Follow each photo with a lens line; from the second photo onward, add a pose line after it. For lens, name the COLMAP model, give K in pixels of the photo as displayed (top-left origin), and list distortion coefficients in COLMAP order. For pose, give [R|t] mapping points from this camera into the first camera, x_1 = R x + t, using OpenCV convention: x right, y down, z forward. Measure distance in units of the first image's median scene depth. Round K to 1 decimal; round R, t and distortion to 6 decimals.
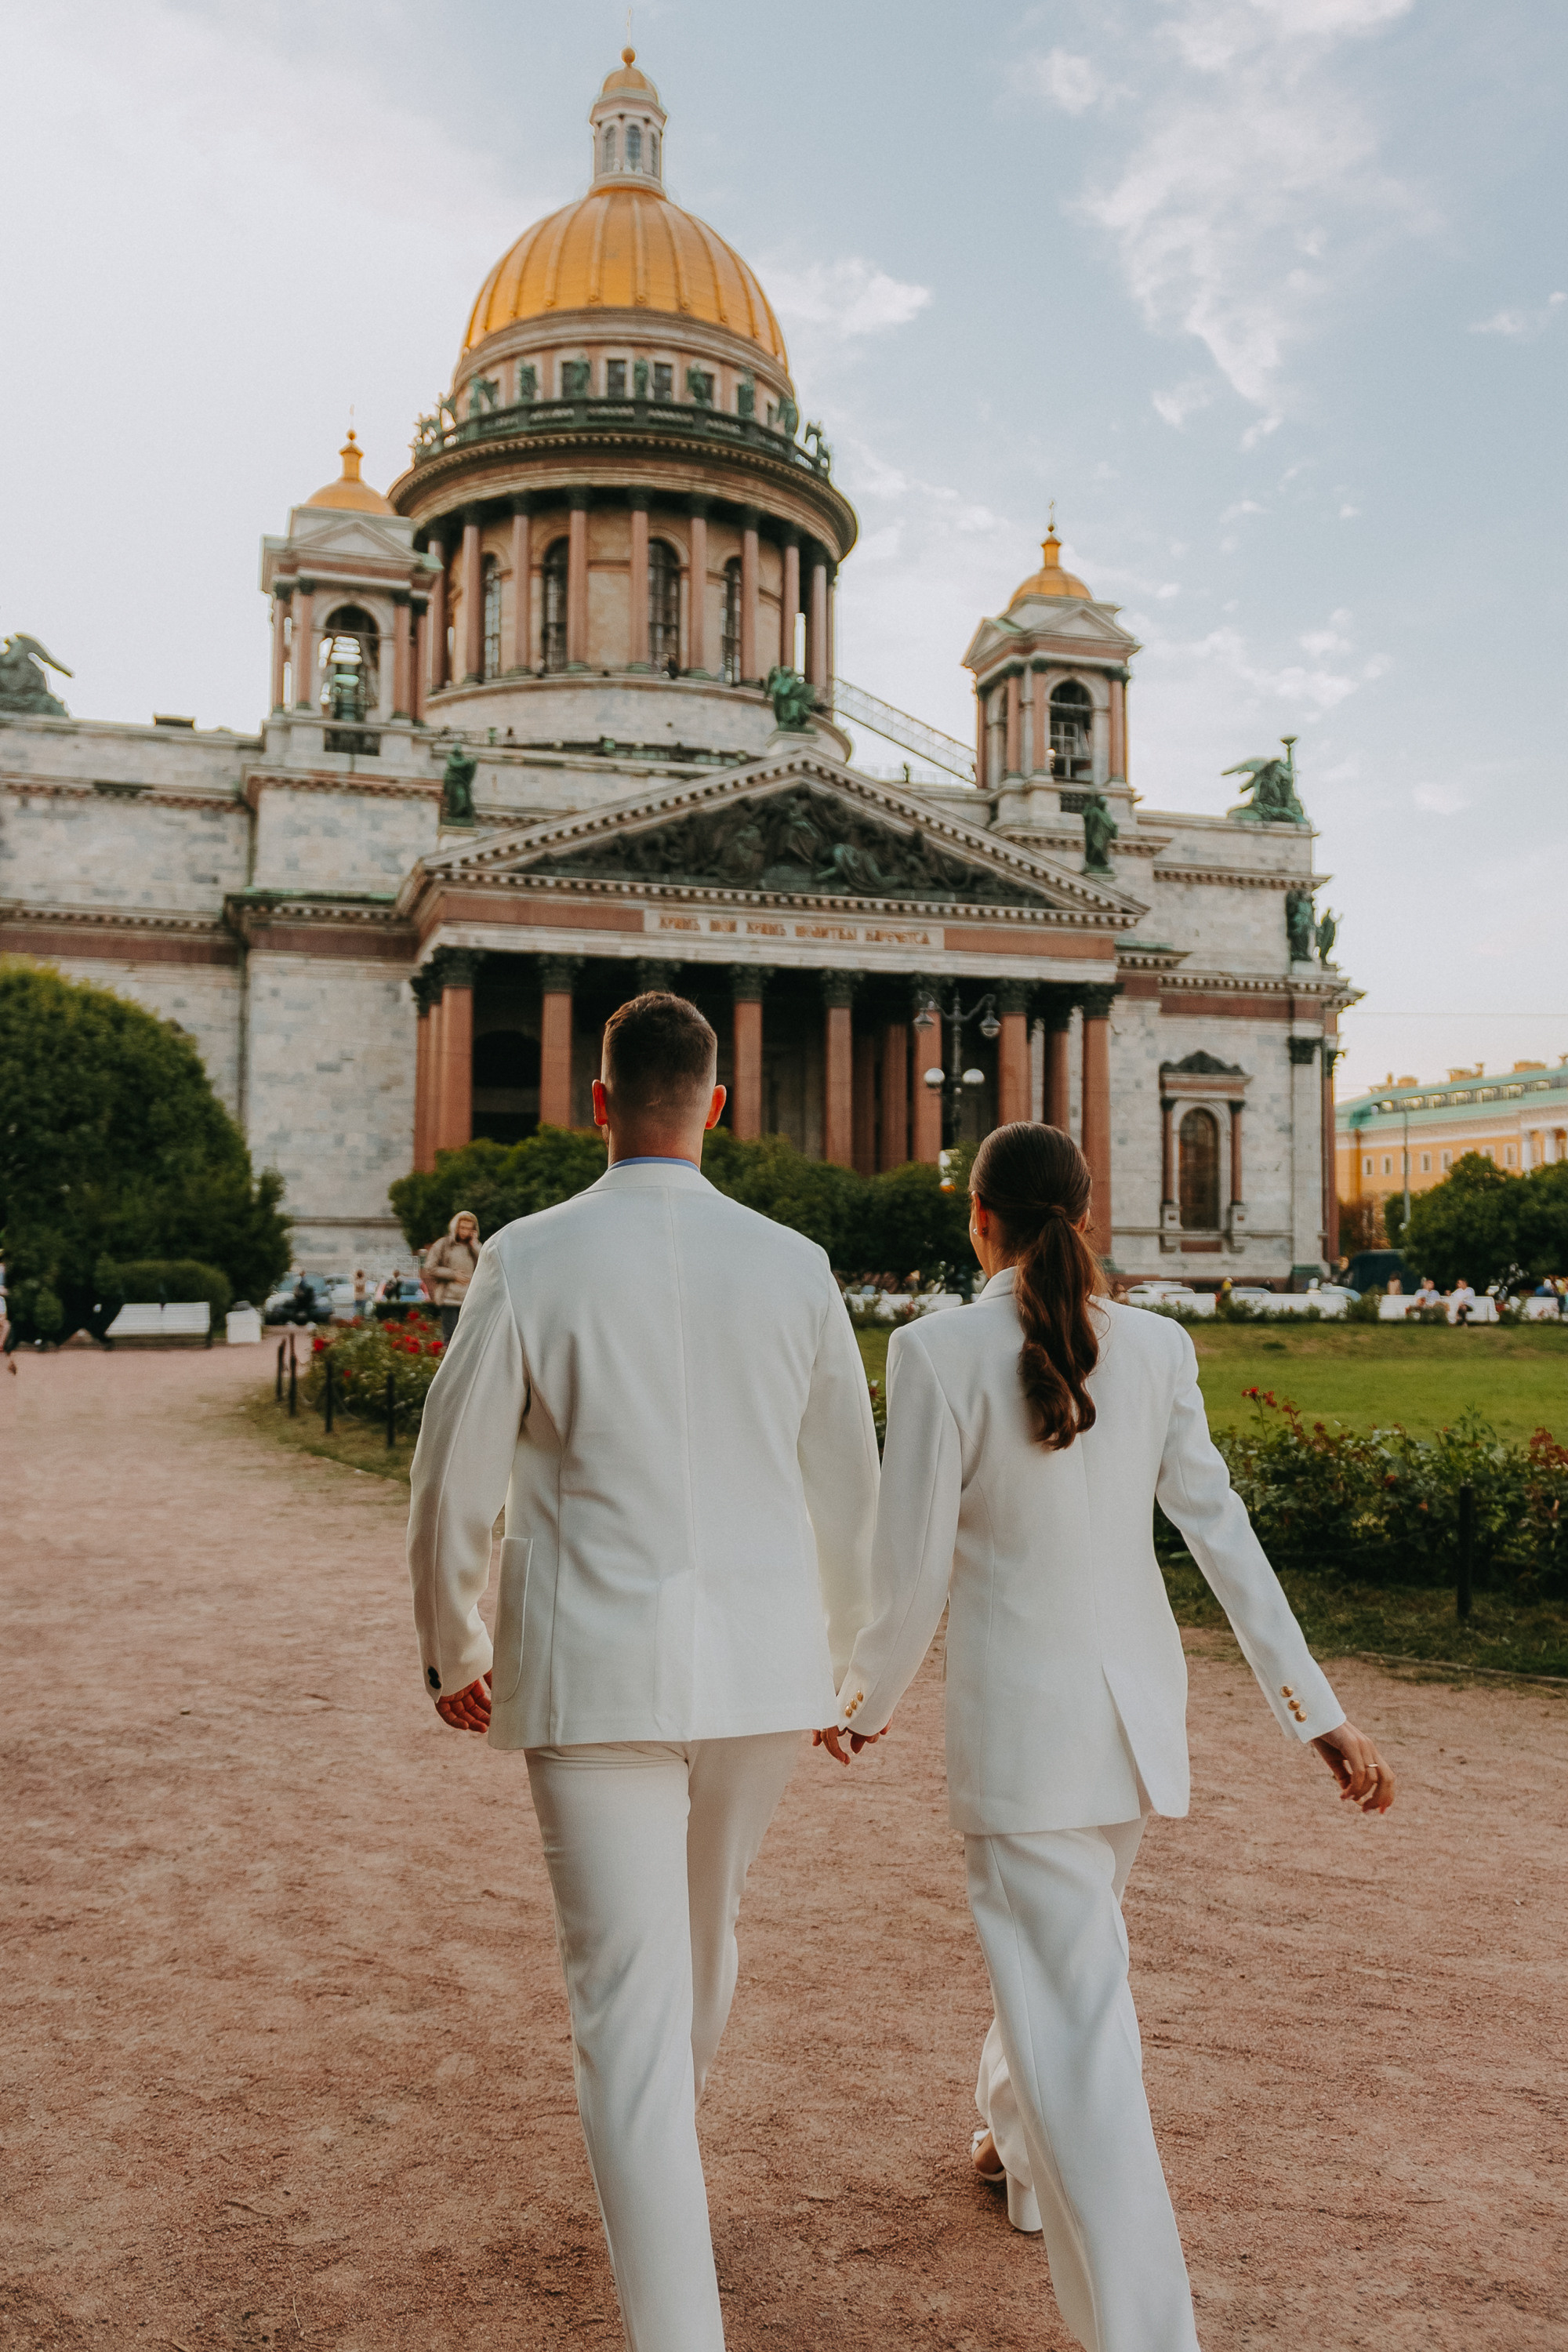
lens RADIAL K [[1929.1, 0, 784.5], [0, 1929.1, 1169.9], [0, 0, 1]] dist [0.020961, -0.000609]
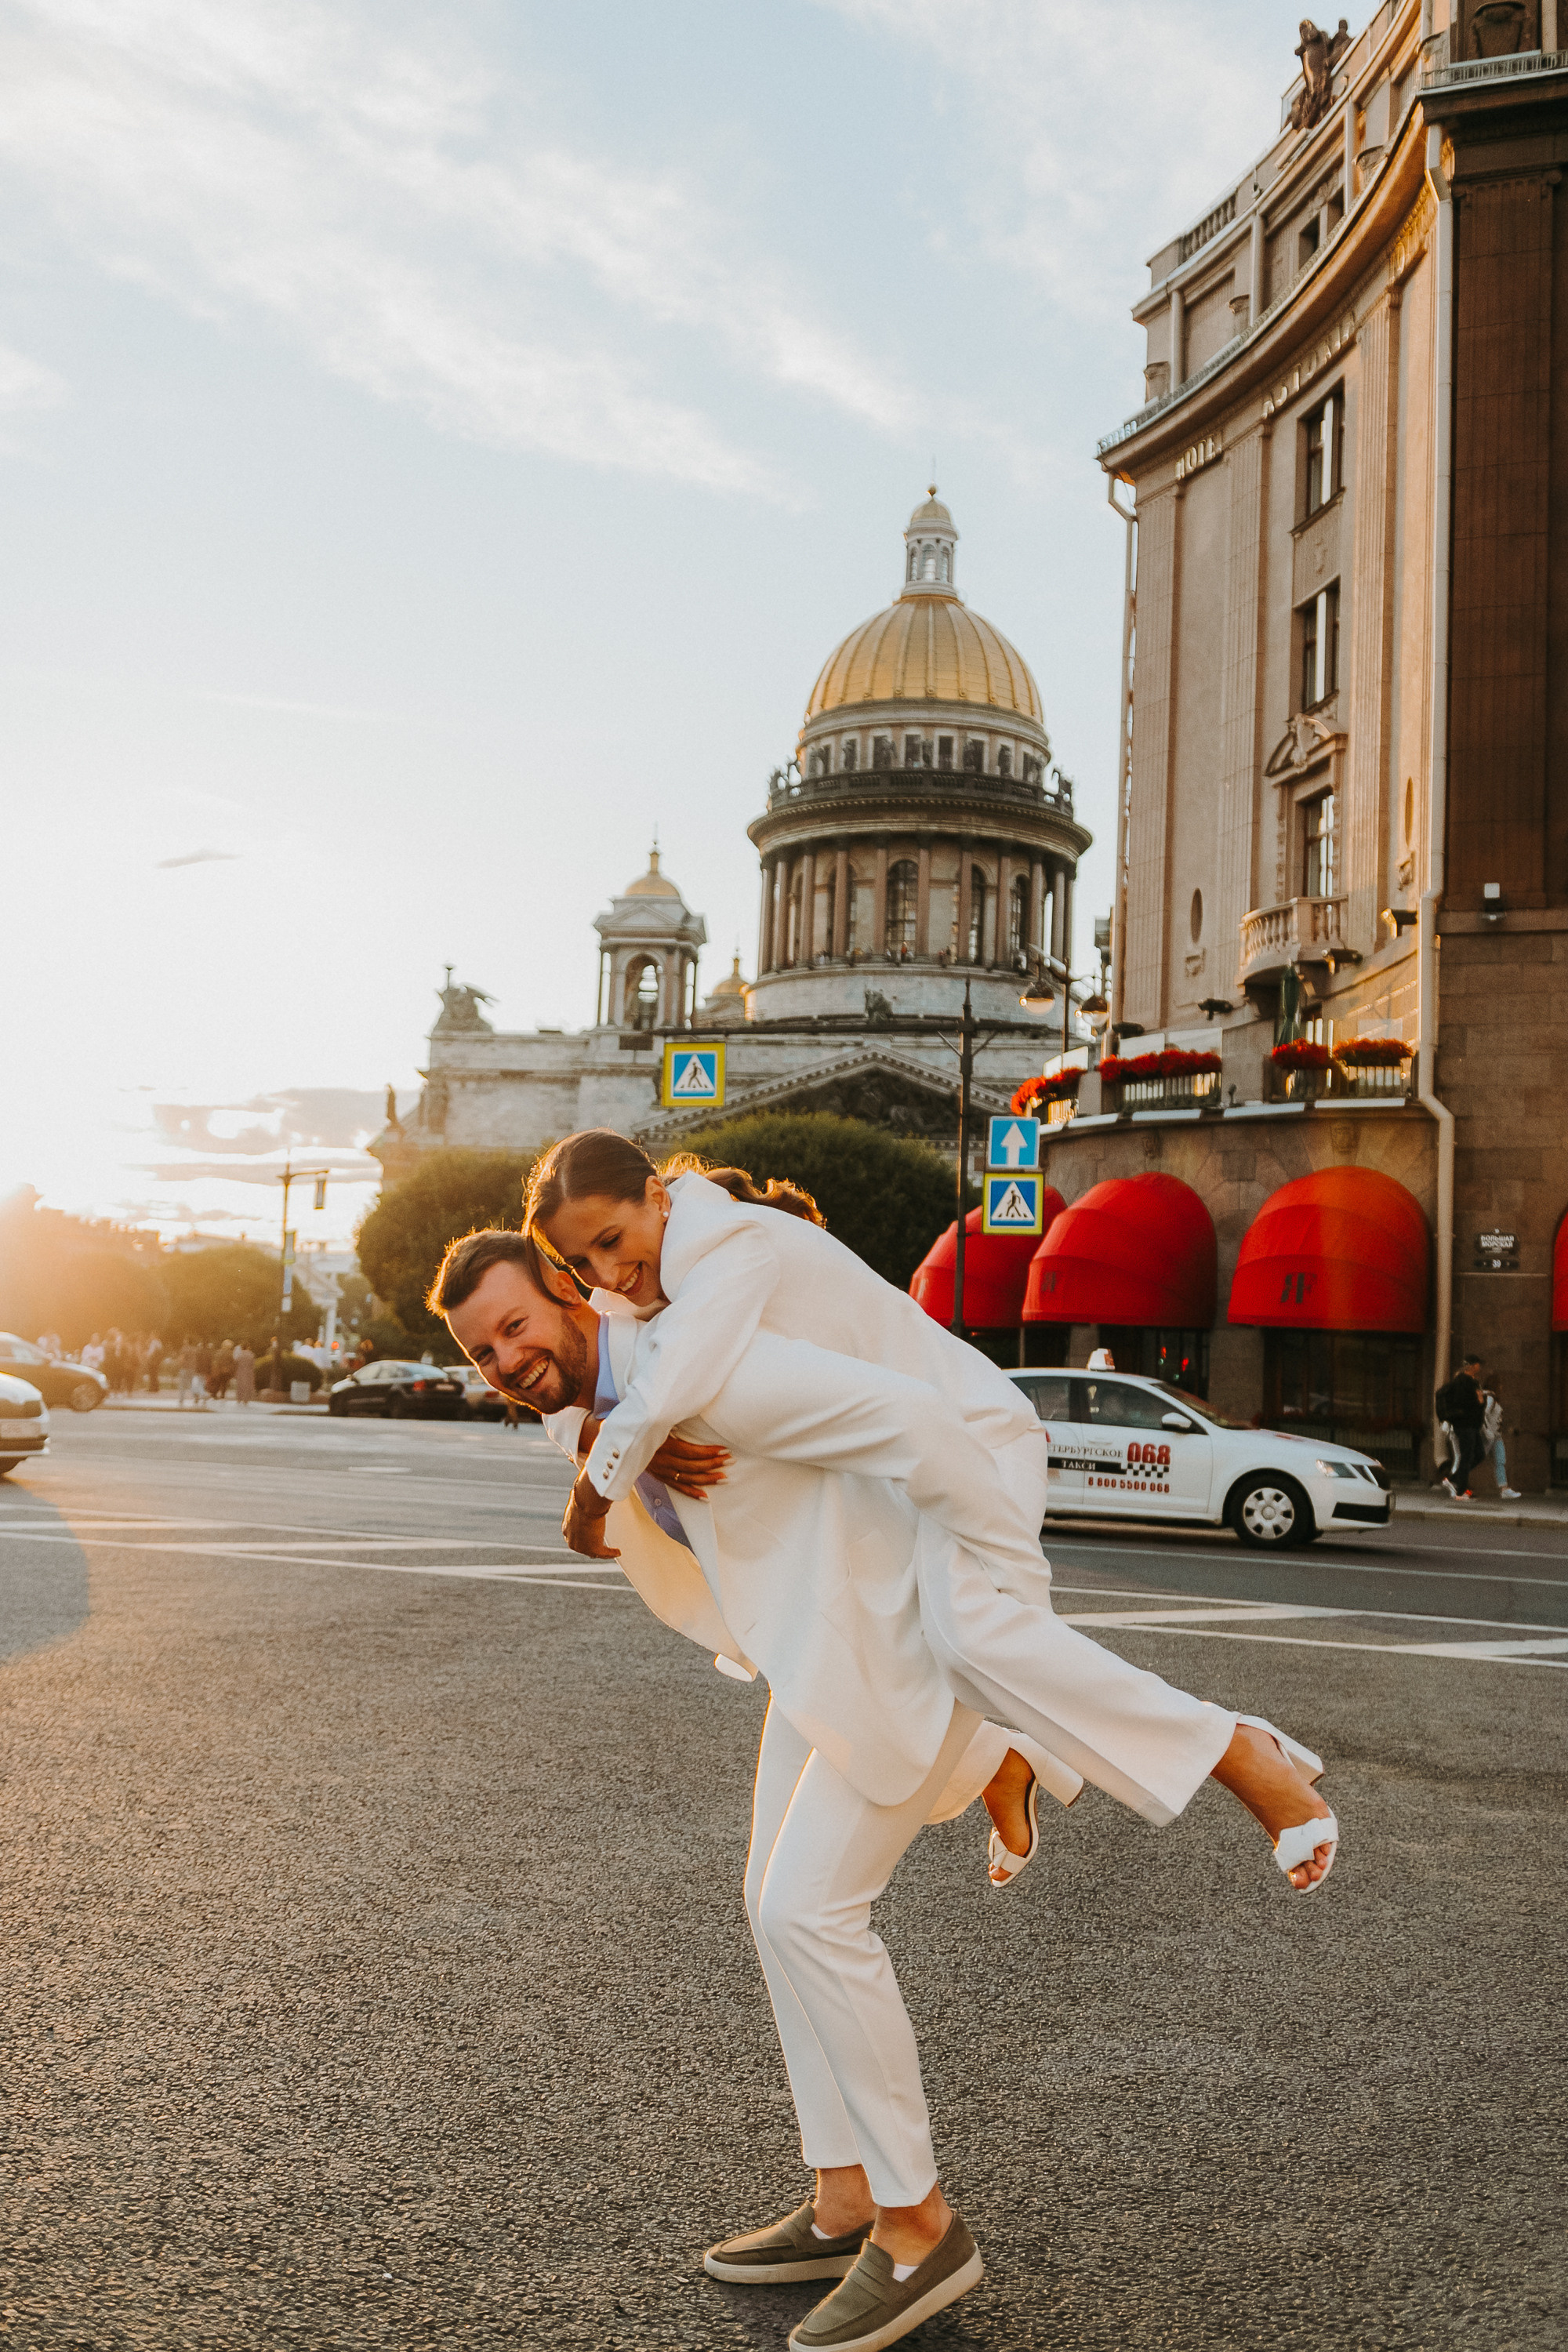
lens RADIAL K [[2347.9, 0, 771.2], [0, 2347.9, 1165.8], [0, 0, 1]] dist [0.026933, -0.001845]
pose [[0.905863, -0.009358, -0.423468, 0.640935], [-0.012380, 0.998744, -0.048555, -0.024274], [0.423390, 0.049227, 0.904609, -0.647887]]
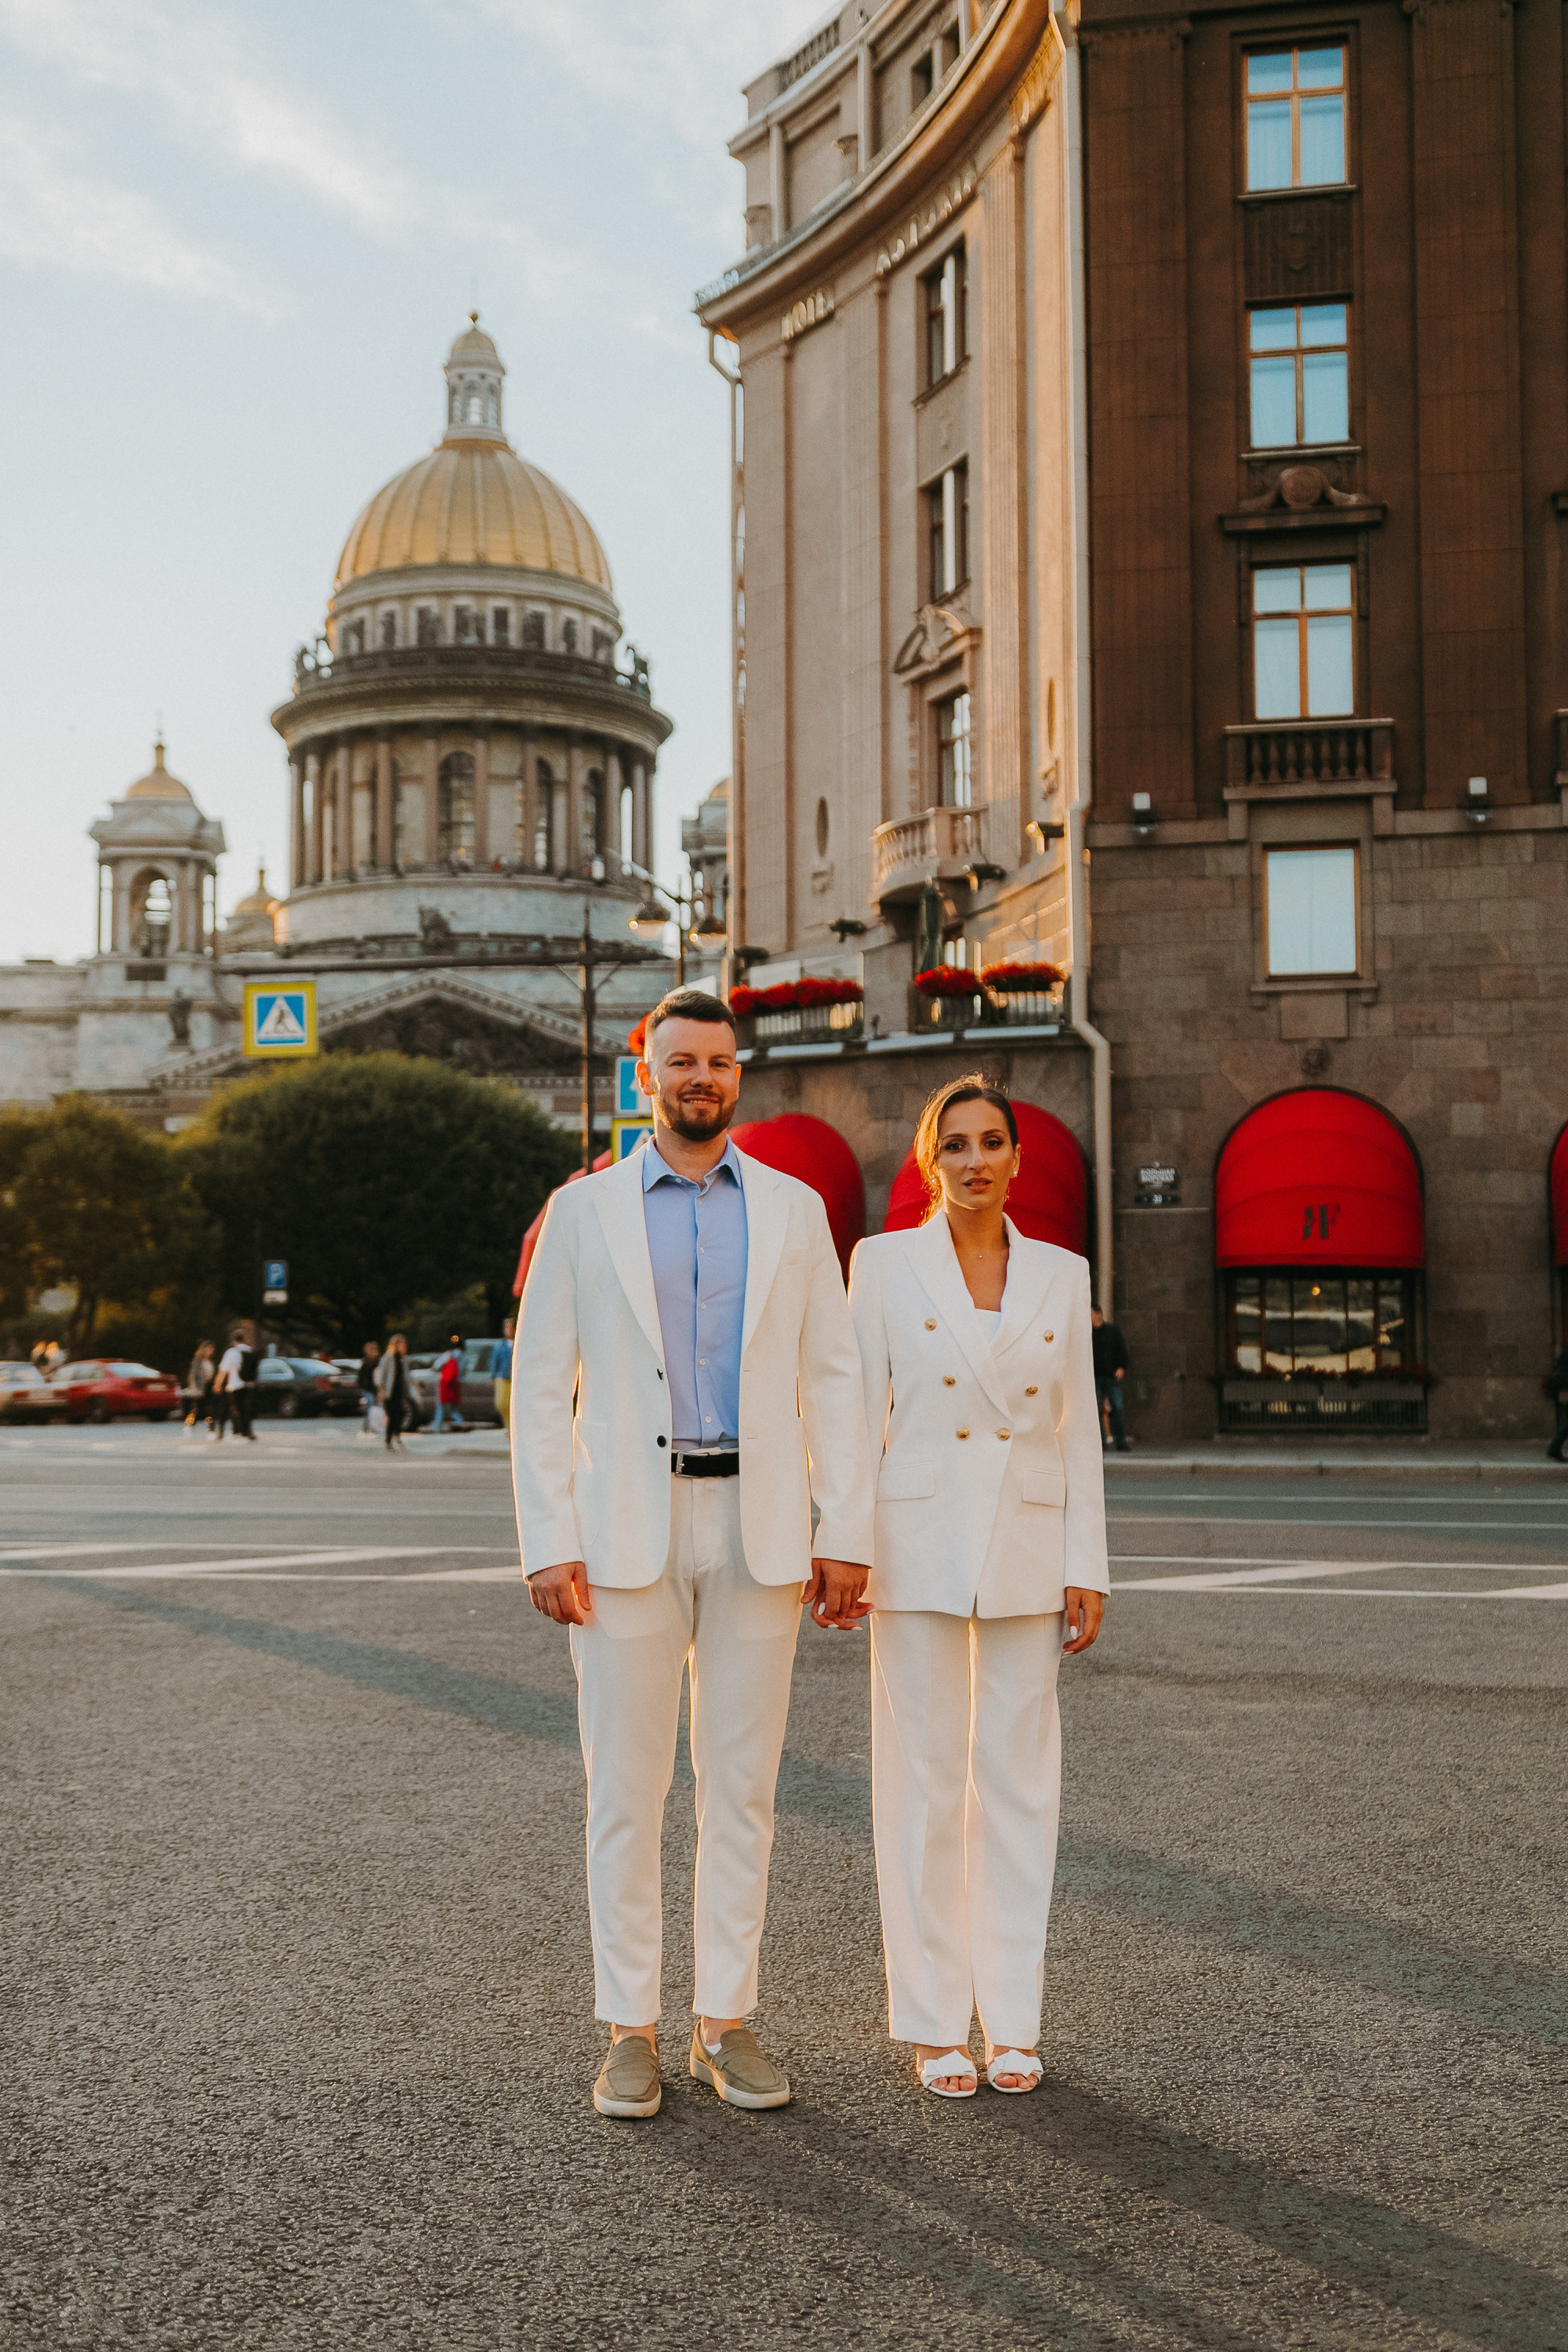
lens RADIAL K [[2728.0, 0, 771.4], [0, 2728.0, 1170.7], [0, 0, 1]] dist [0.059604, -0.022949]
pose [[0.963627, -0.032411, -0.265279, 0.640034], [0.027200, 0.999359, -0.023293, -0.024517], [0.265864, 0.015231, 0.963890, -0.662913]]
